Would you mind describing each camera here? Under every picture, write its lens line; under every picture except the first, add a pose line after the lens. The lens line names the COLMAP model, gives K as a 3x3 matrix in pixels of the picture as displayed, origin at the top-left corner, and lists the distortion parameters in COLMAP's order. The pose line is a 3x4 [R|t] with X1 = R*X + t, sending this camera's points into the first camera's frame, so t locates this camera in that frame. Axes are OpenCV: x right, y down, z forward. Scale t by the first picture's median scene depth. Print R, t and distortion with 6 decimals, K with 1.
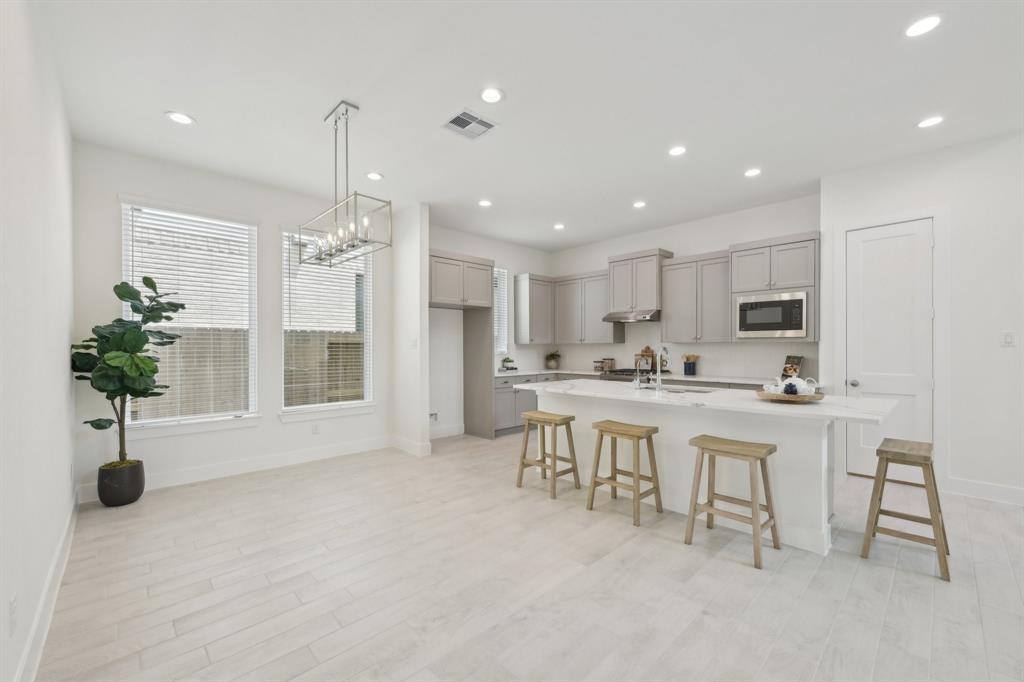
lens RADIAL K [[415.5, 0, 514.4], [0, 415.5, 346.8], [0, 0, 1]] dist [0.000771, 0.000144]
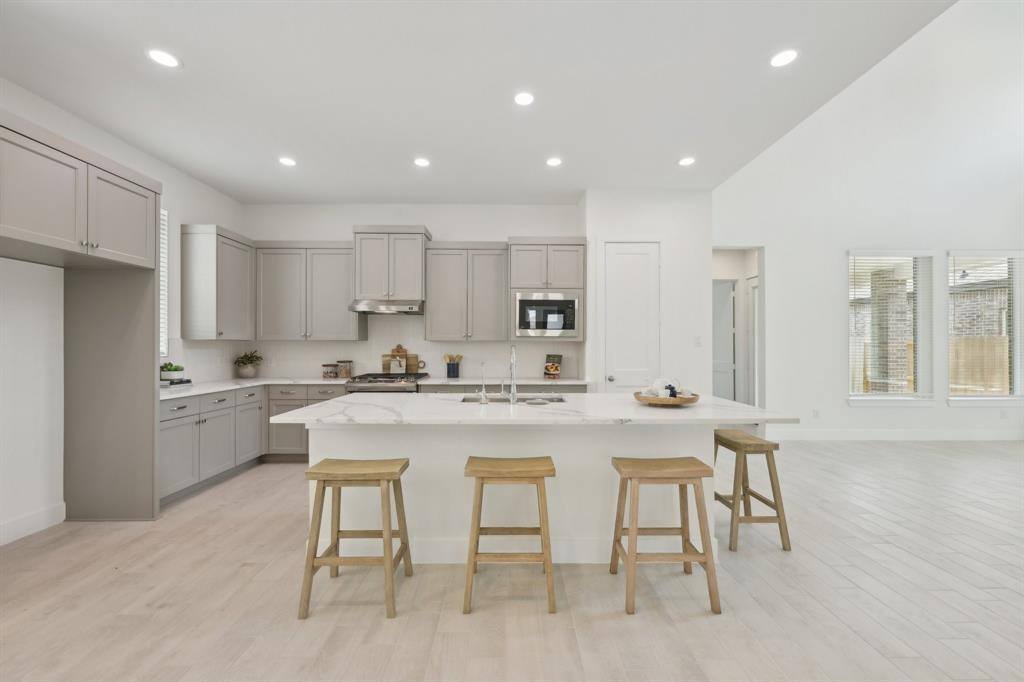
lens RADIAL K [[410.7, 0, 515.8], [0, 410.7, 343.9], [0, 0, 1]] dist [-0.000643, 0.000019]
pose [[0.685429, 0.007495, 0.728101, -0.123993], [-0.004076, 0.999971, -0.006456, 0.001560], [-0.728128, 0.001458, 0.685440, 0.315501]]
